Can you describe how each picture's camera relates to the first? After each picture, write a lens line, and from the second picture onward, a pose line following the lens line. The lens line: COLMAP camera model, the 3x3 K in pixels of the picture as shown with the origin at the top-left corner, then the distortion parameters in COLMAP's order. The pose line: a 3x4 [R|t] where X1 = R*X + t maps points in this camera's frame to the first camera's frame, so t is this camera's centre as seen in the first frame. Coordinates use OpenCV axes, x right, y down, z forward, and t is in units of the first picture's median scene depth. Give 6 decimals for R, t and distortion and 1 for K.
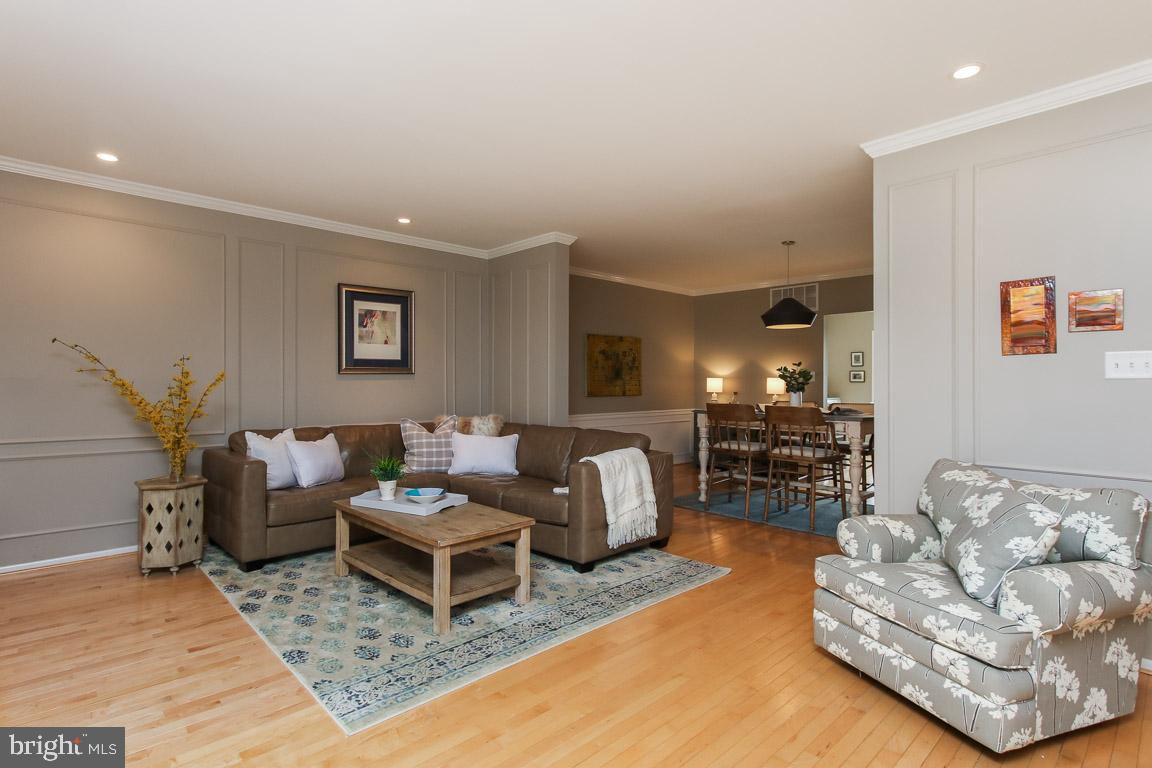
lens RADIAL K [[567.1, 0, 573.7], [0, 567.1, 378.0], [0, 0, 1]] dist [0.004115, 0.000974]
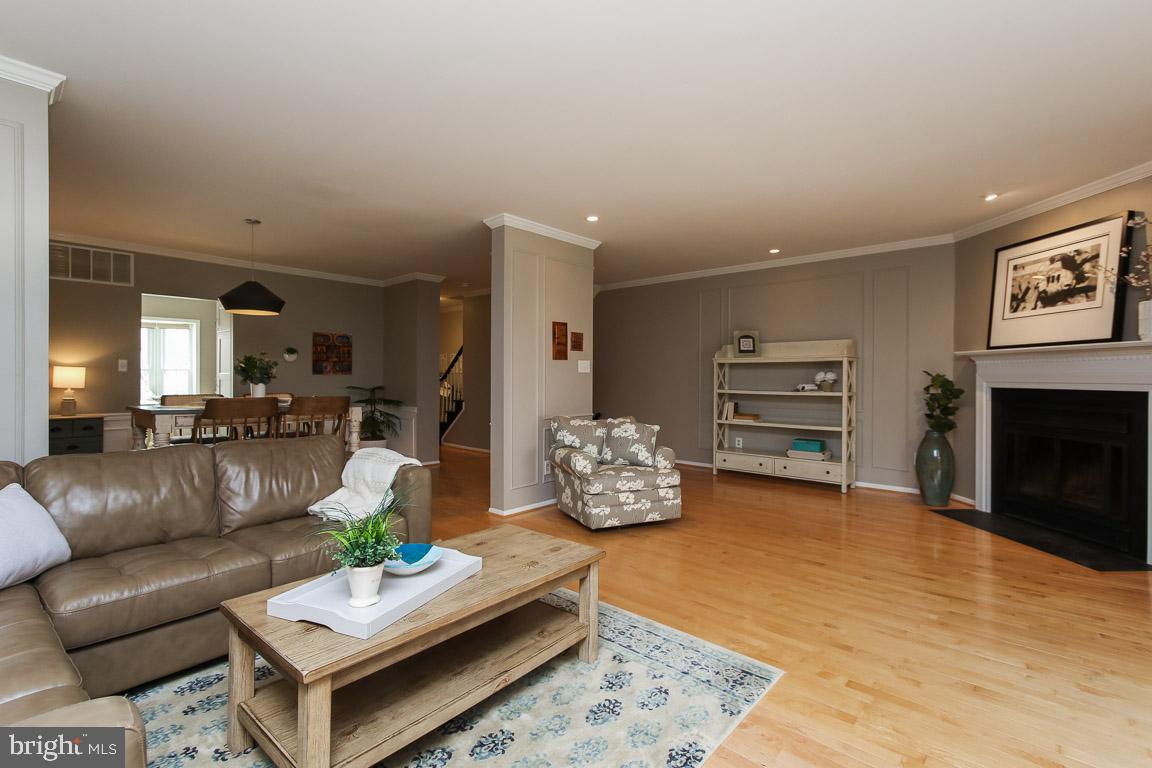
lens RADIAL K [[522.9, 0, 572.3], [0, 522.9, 380.3], [0, 0, 1]] dist [0.001845, 0.001898]
pose [[-0.076379, -0.008734, 0.997041, -0.740210], [-0.010074, 0.999917, 0.007987, 0.008699], [-0.997028, -0.009434, -0.076461, 0.784392]]
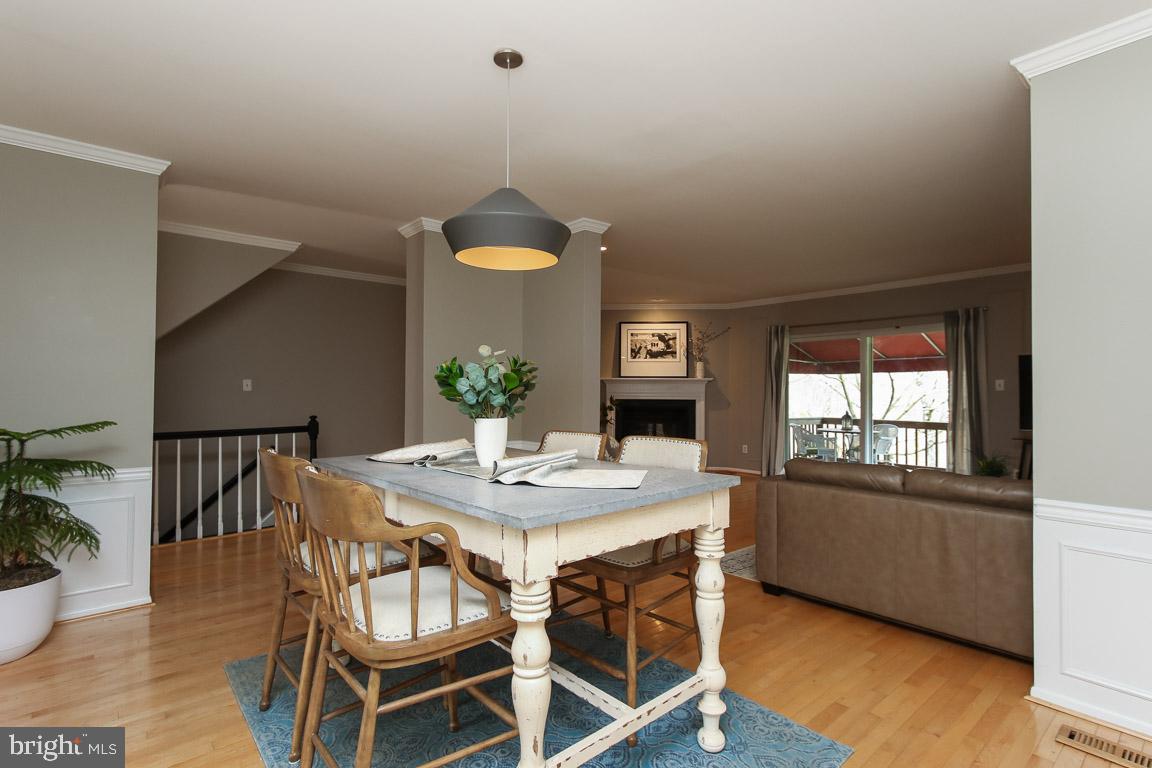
lens RADIAL K [[563.6, 0, 599.8], [0, 563.6, 385.1], [0, 0, 1]] dist [0.001017, 0.000186]
pose [[-0.999982, -0.002401, 0.005505, 0.444204], [-0.002482, 0.999888, -0.014772, 0.001043], [-0.005469, -0.014786, -0.999876, 2.015382]]
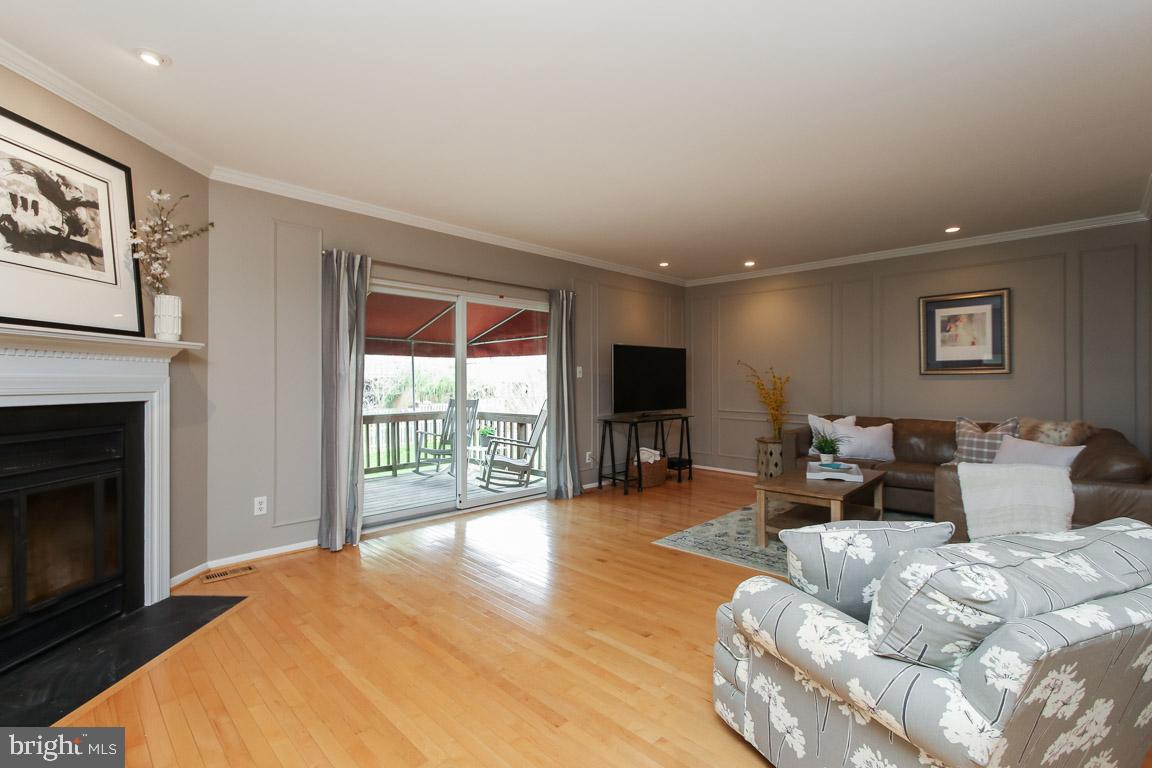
lens RADIAL K [[522.9, 0, 572.3], [0, 522.9, 380.3], [0, 0, 1]] dist [0.001845, 0.001898]
pose [[0.032362, -0.004460, -0.999466, 0.828442], [0.007214, 0.999965, -0.004229, 0.004251], [0.999450, -0.007073, 0.032393, 0.322341]]
